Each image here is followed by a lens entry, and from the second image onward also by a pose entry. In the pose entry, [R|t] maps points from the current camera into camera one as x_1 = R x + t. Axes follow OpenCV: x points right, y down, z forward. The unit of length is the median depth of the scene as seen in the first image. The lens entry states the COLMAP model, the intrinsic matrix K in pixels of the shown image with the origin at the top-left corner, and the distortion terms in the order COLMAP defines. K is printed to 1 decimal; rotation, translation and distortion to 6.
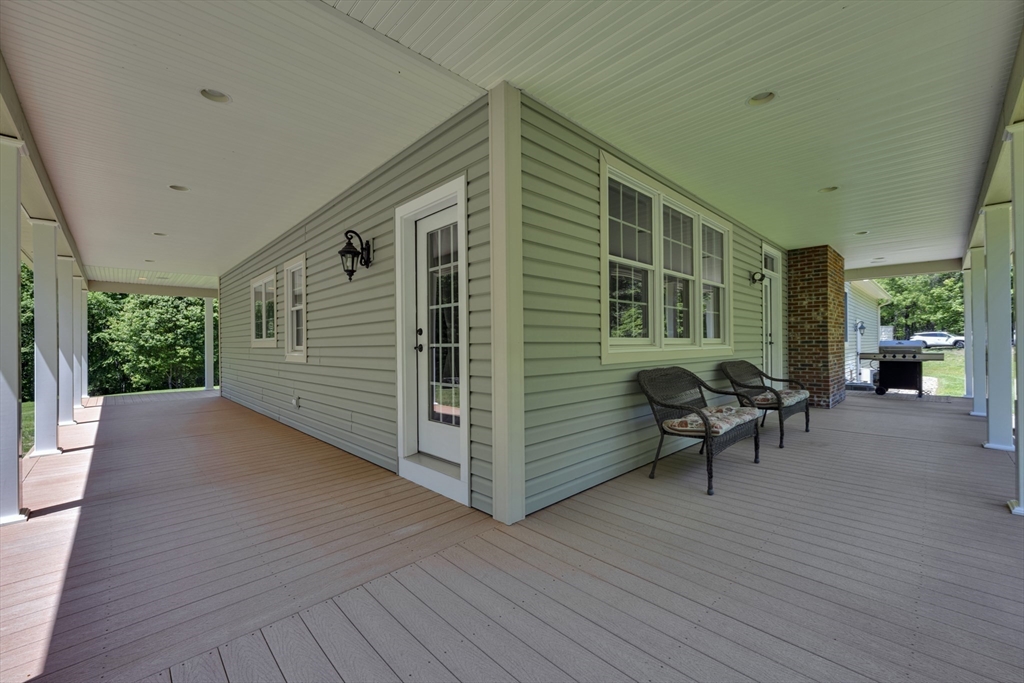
lens RADIAL K [[412.1, 0, 513.9], [0, 412.1, 344.4], [0, 0, 1]] dist [0.000339, 0.000243]
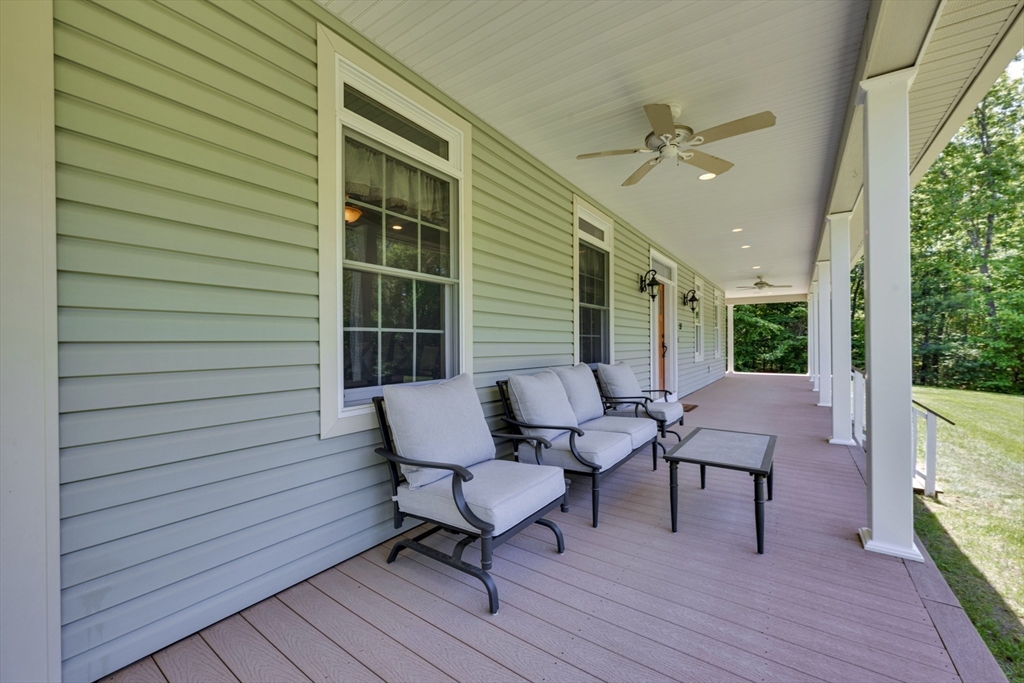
lens RADIAL K [[412.1, 0, 511.5], [0, 412.1, 341.2], [0, 0, 1]] dist [0.000339, 0.000243]
pose [[0.980100, 0.006779, 0.198387, 0.334989], [-0.005608, 0.999963, -0.006463, -0.002875], [-0.198424, 0.005222, 0.980102, 0.317784]]
